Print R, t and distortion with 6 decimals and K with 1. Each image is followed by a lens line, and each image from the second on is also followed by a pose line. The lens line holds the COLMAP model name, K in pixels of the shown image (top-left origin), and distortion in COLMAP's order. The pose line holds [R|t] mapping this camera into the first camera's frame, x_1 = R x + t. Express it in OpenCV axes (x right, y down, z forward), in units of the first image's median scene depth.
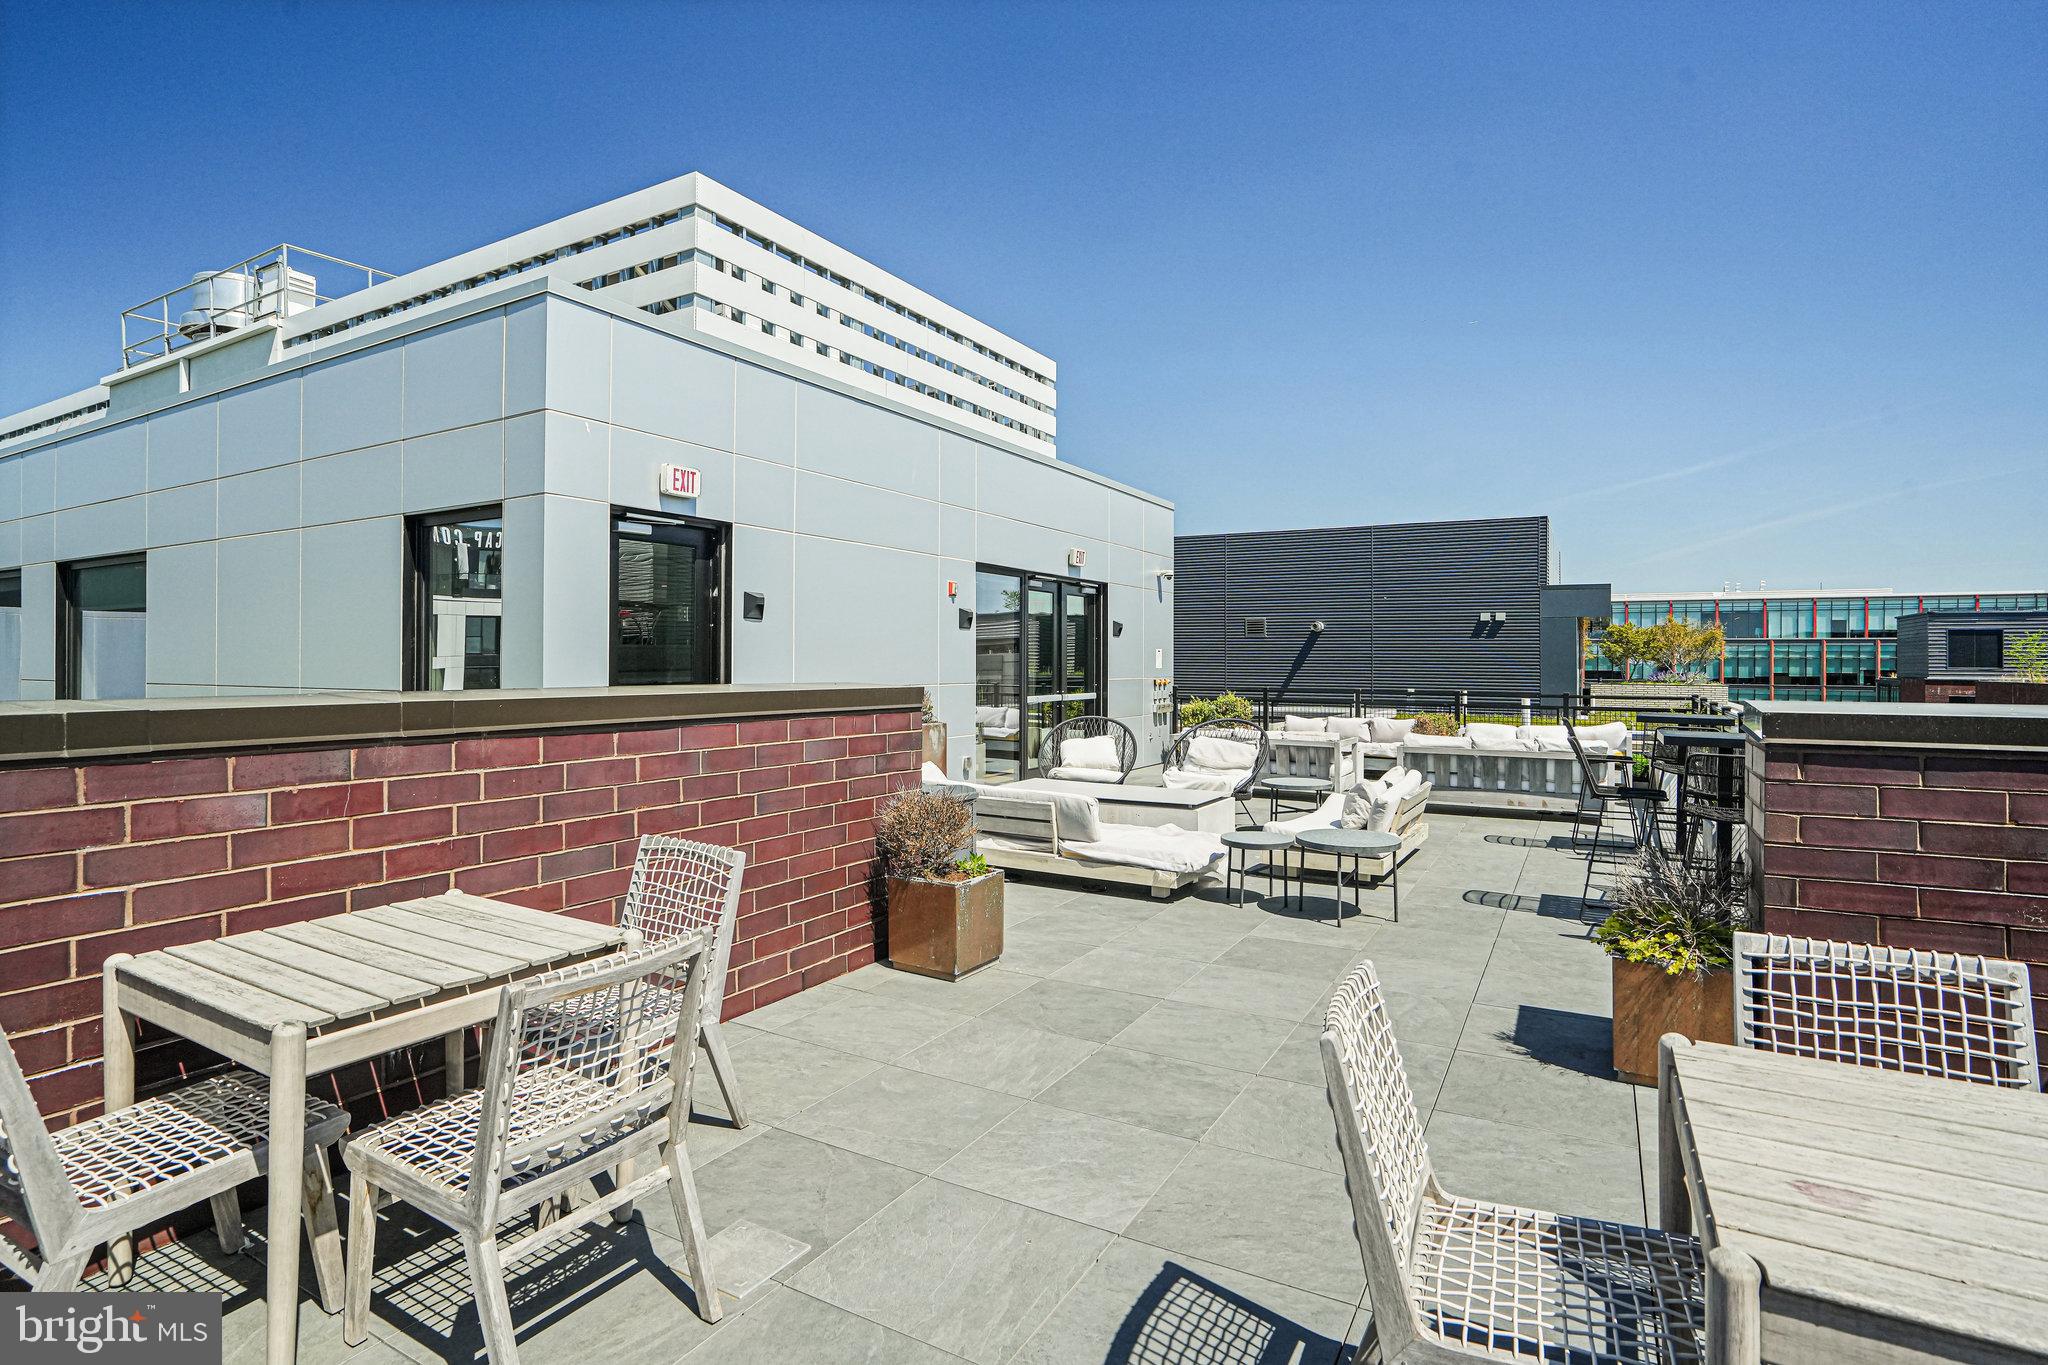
lens RADIAL K [[997.6, 0, 1032.0], [0, 997.6, 650.1], [0, 0, 1]] dist [0.000353, 0.000147]
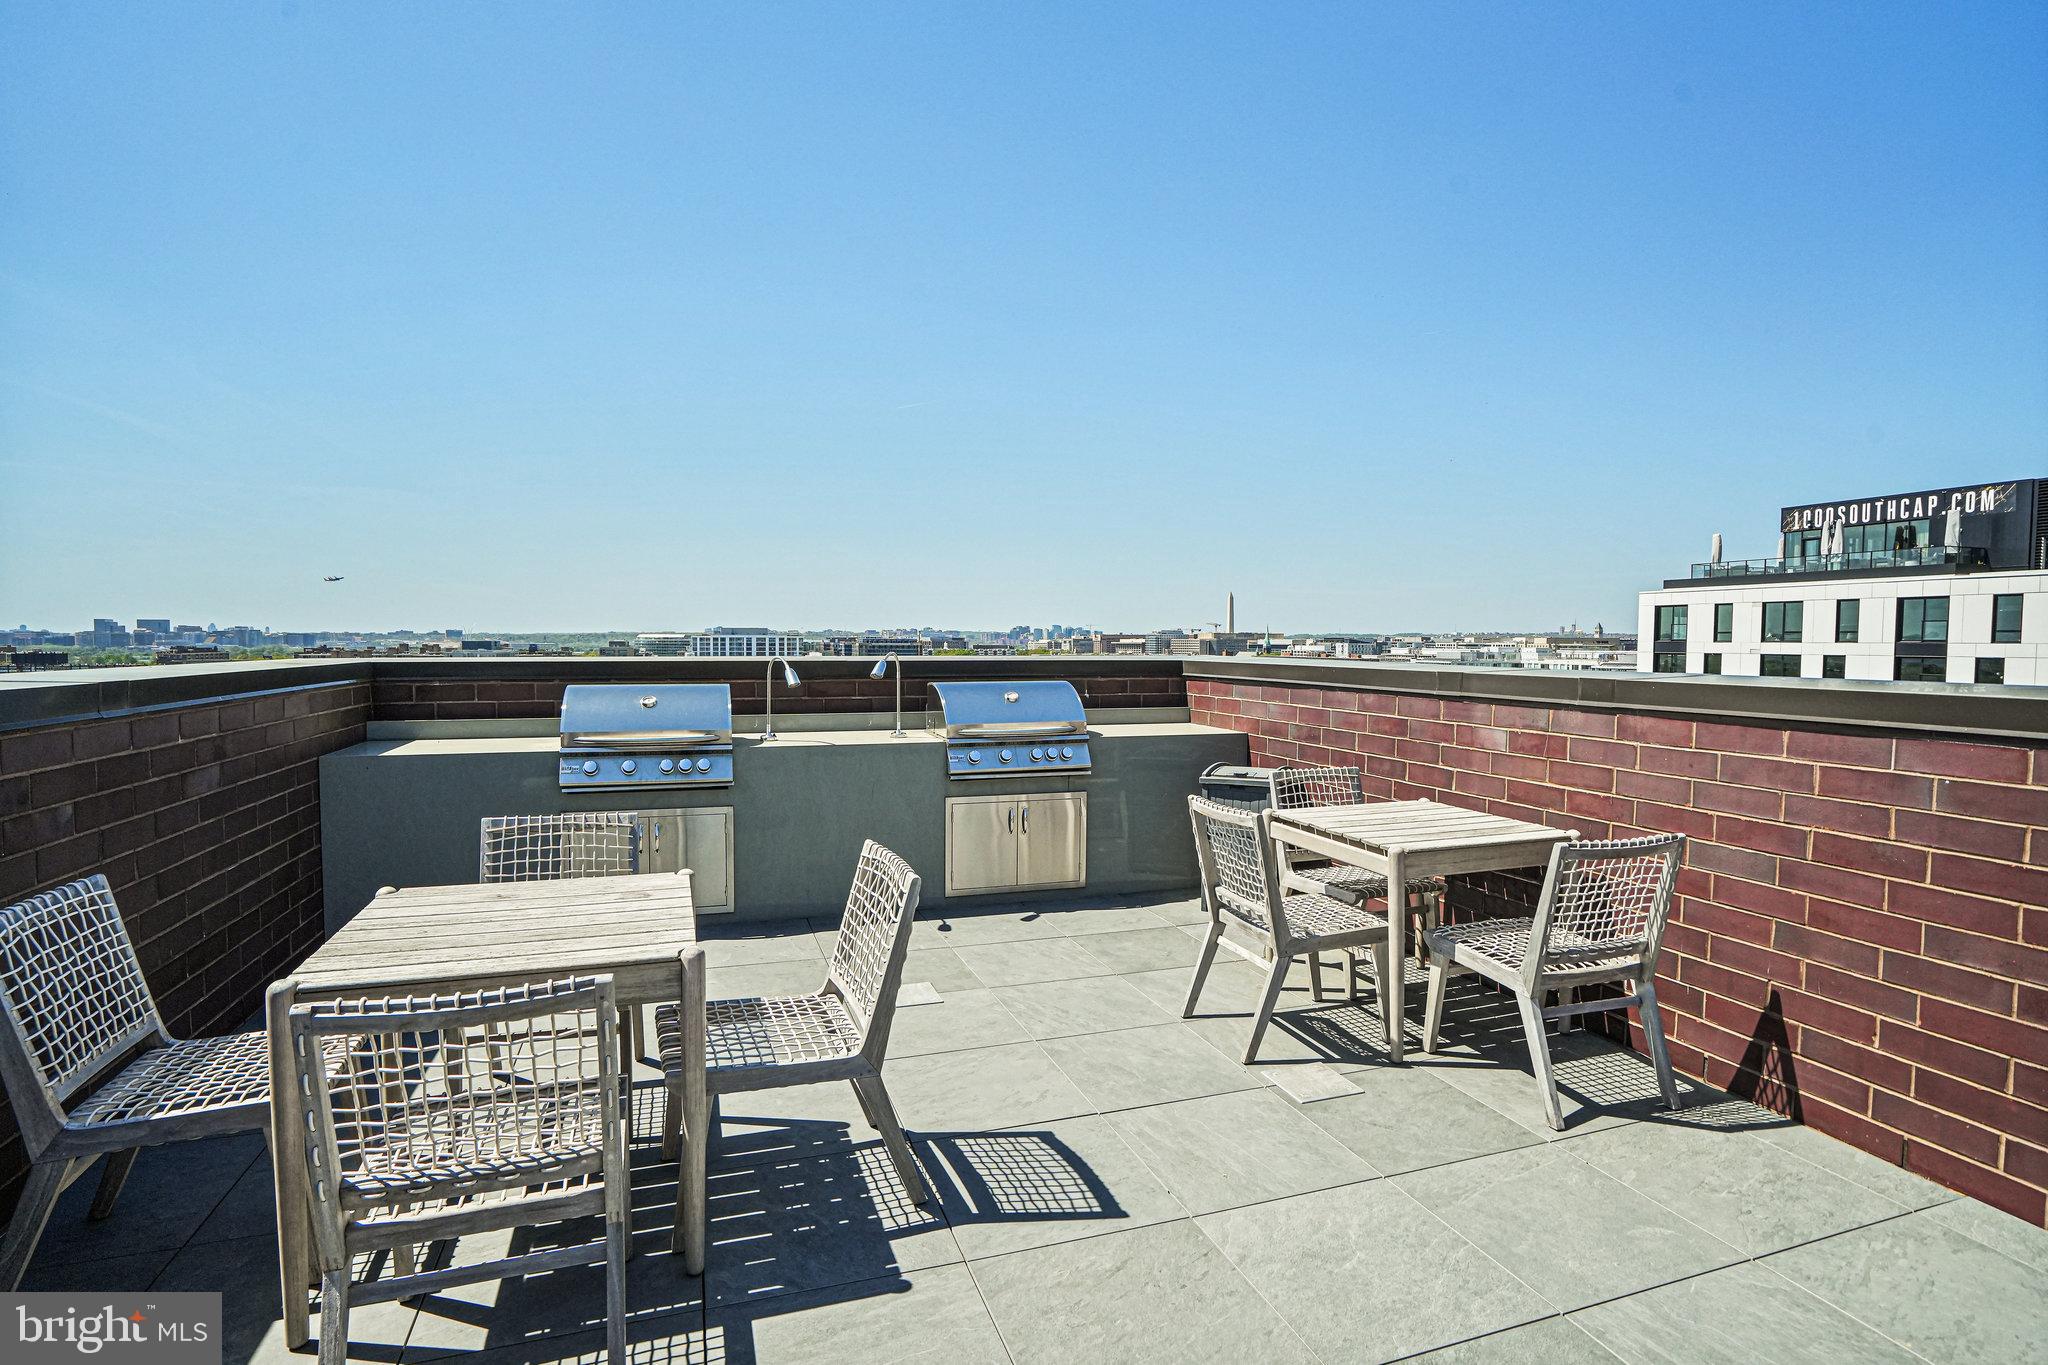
lens RADIAL K [[997.6, 0, 1032.0], [0, 997.6, 650.1], [0, 0, 1]] dist [0.000353, 0.000147]
pose [[-0.645714, -0.004031, -0.763568, 0.784009], [-0.001398, 0.999991, -0.004098, 0.021581], [0.763578, -0.001579, -0.645714, 1.255743]]
